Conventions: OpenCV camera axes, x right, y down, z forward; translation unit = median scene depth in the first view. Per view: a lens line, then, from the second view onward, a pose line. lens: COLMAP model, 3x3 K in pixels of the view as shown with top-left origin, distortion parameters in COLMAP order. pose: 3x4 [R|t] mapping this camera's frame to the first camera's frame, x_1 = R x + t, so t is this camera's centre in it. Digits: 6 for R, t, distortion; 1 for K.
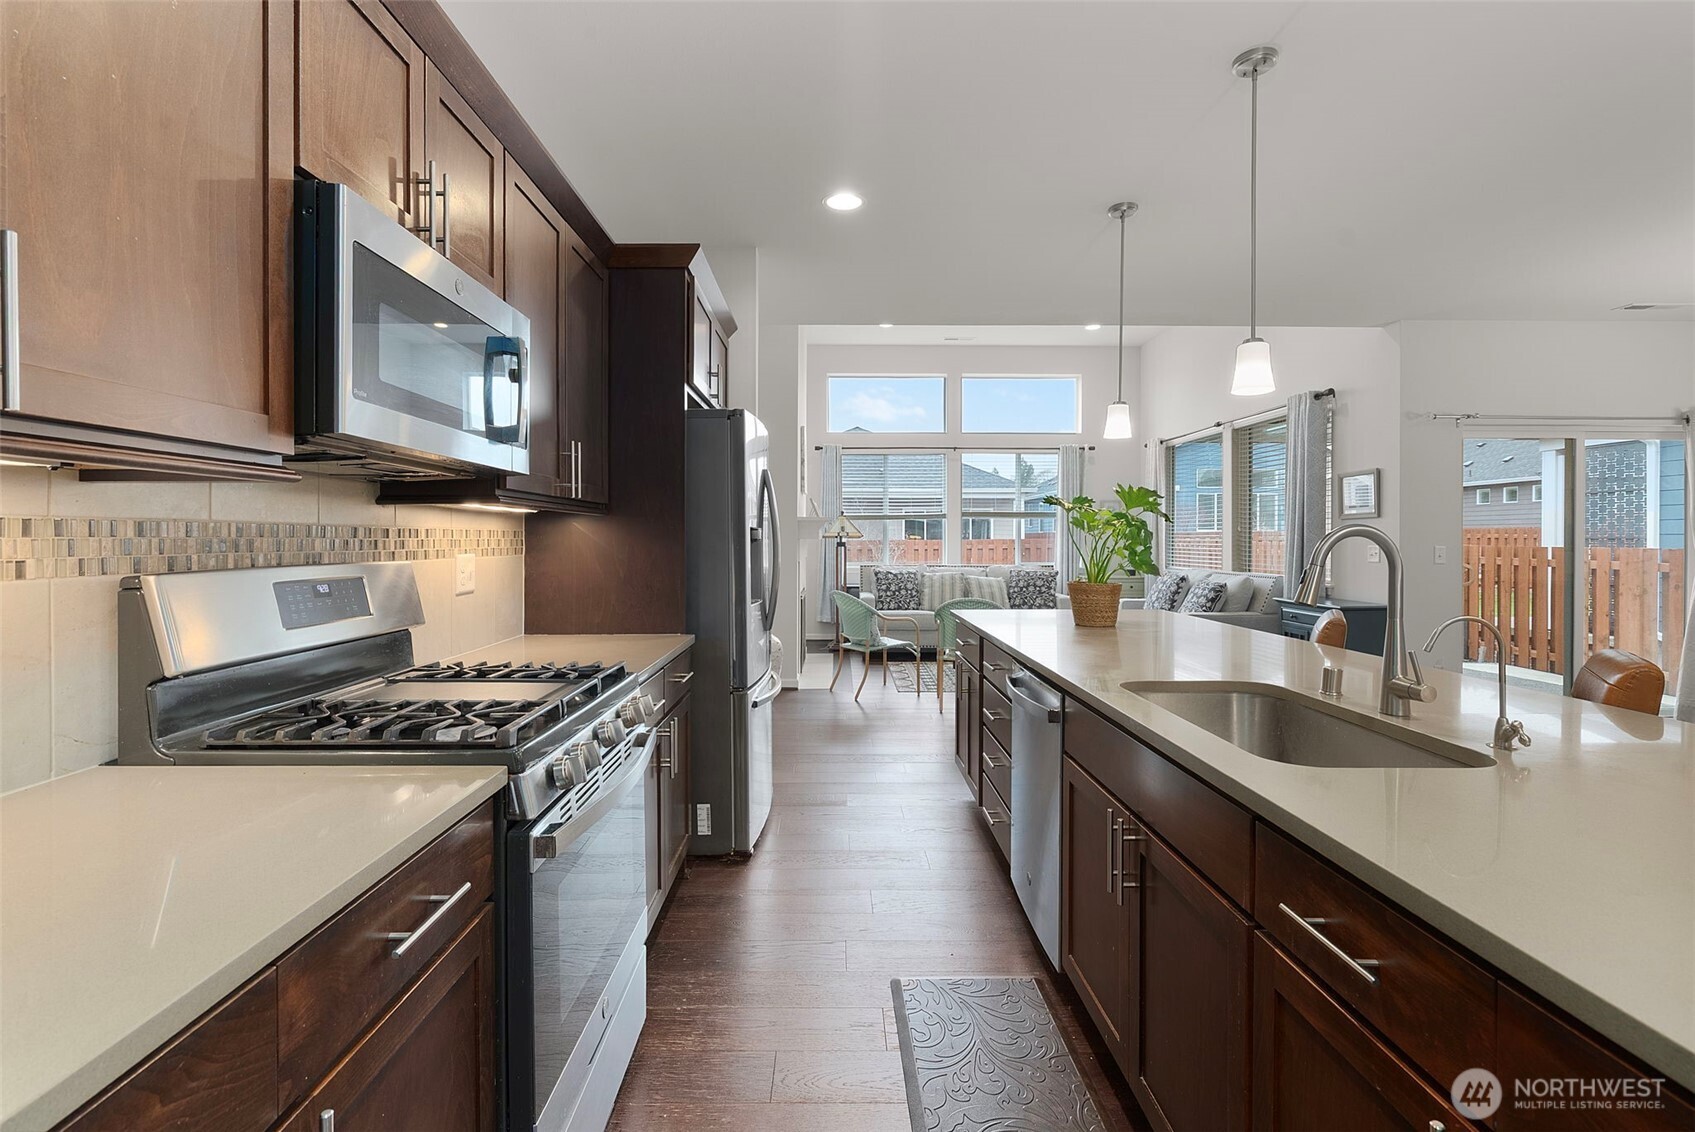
lens RADIAL K [[778.8, 0, 845.0], [0, 778.8, 555.0], [0, 0, 1]] dist [0.001064, 0.000468]
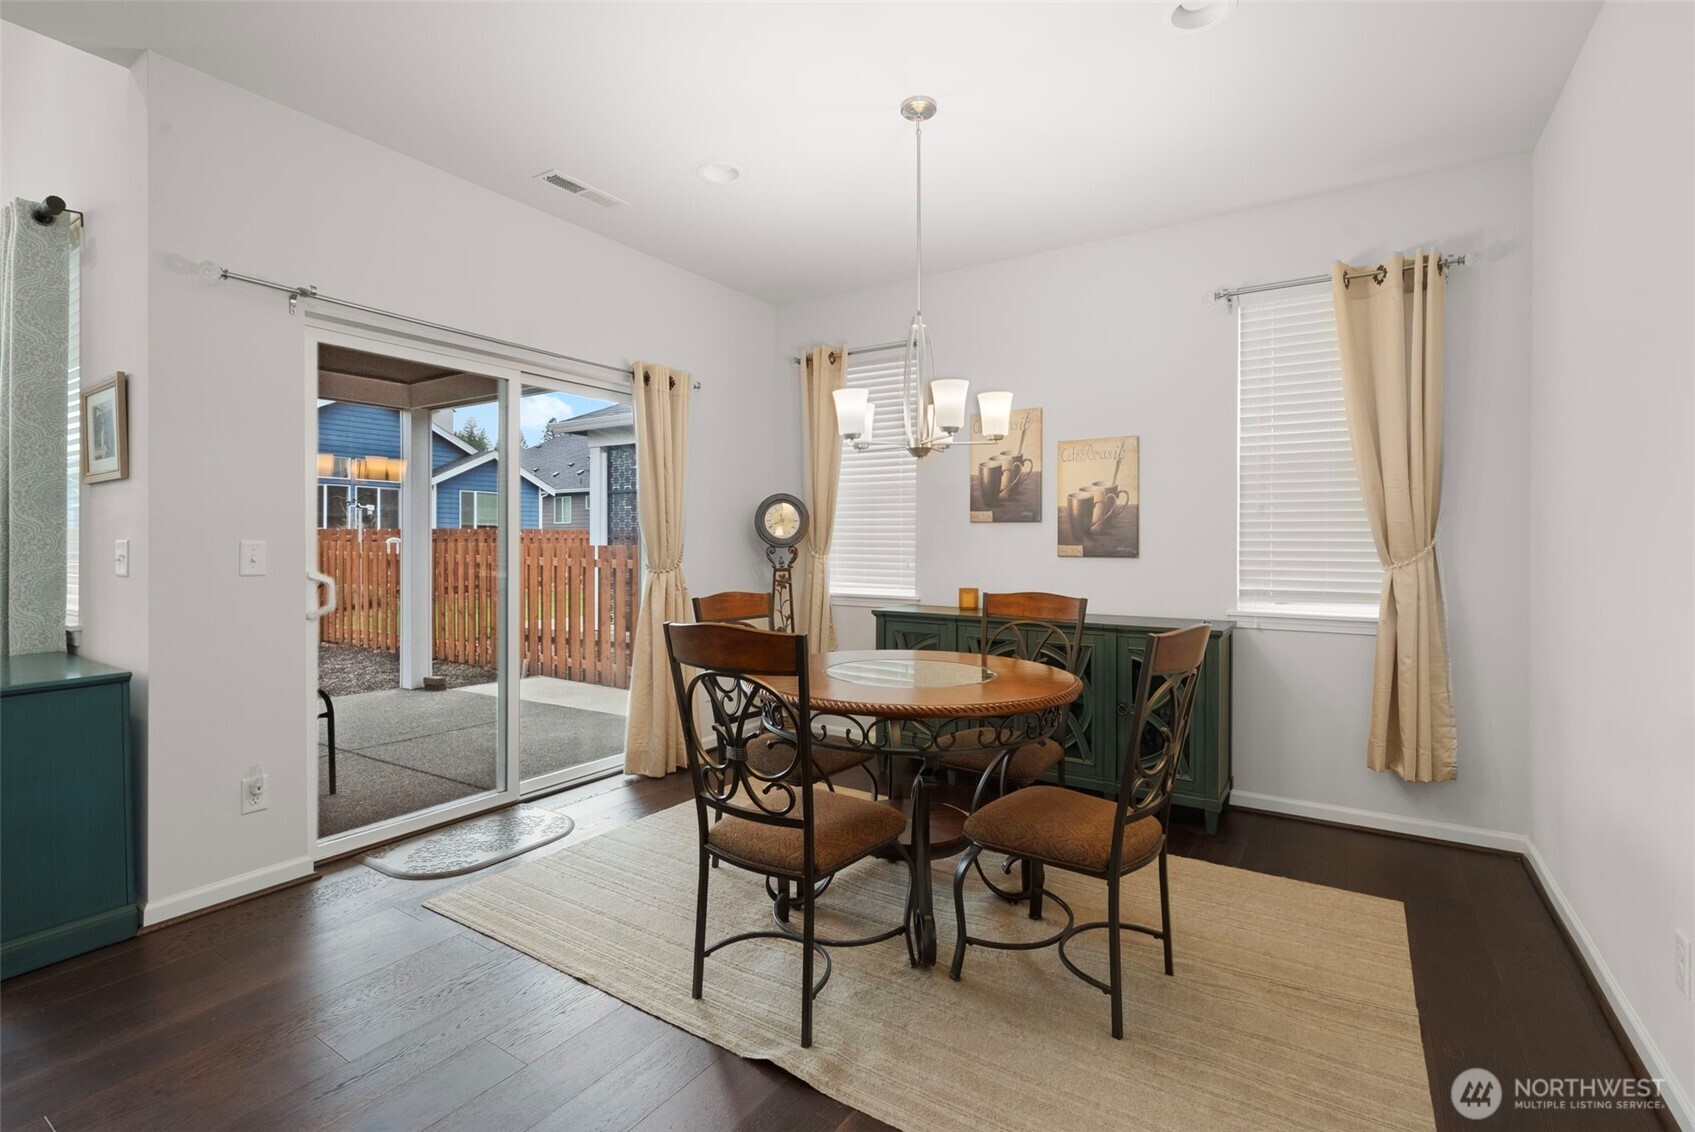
lens RADIAL K [[778.8, 0, 850.5], [0, 778.8, 552.9], [0, 0, 1]] dist [0.001064, 0.000468]
pose [[0.560522, -0.013528, 0.828029, 0.411507], [0.019524, 0.999805, 0.003118, 0.002547], [-0.827909, 0.014418, 0.560677, 0.290720]]
